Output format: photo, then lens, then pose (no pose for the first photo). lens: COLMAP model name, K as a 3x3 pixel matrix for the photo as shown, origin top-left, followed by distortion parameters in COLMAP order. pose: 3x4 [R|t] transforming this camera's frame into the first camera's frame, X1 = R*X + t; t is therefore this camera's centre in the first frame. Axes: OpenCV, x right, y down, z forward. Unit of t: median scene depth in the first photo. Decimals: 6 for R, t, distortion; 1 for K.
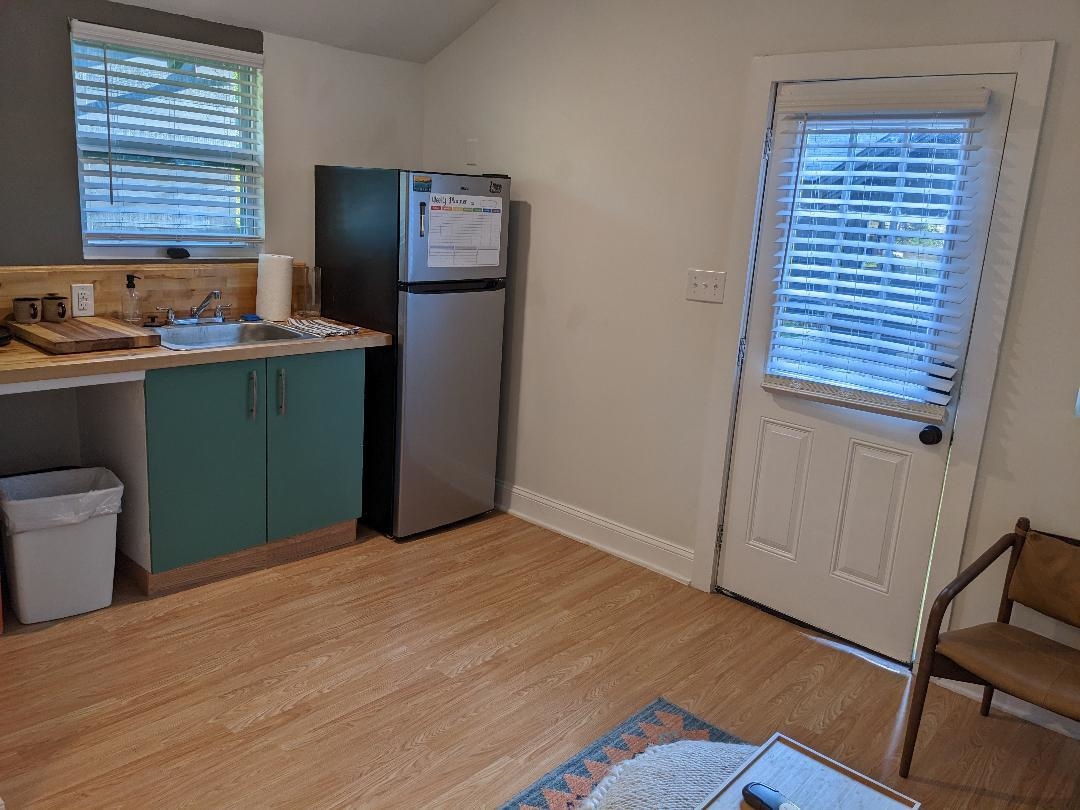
lens RADIAL K [[865.1, 0, 540.0], [0, 865.1, 400.0], [0, 0, 1]] dist [0.074109, -0.120811]
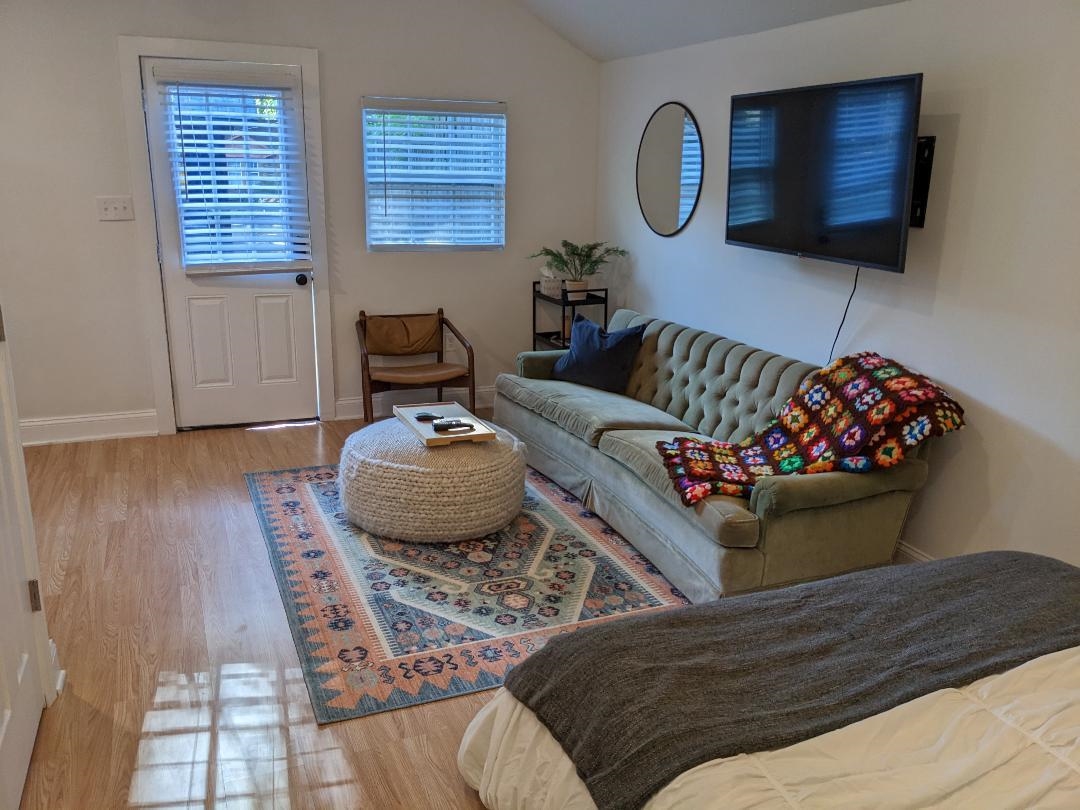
lens RADIAL K [[865.1, 0, 540.0], [0, 865.1, 400.0], [0, 0, 1]] dist [0.074109, -0.120811]
pose [[0.426599, -0.296197, 0.854565, -0.830082], [0.216885, 0.950787, 0.221279, -0.010647], [-0.878052, 0.090945, 0.469845, -0.179486]]
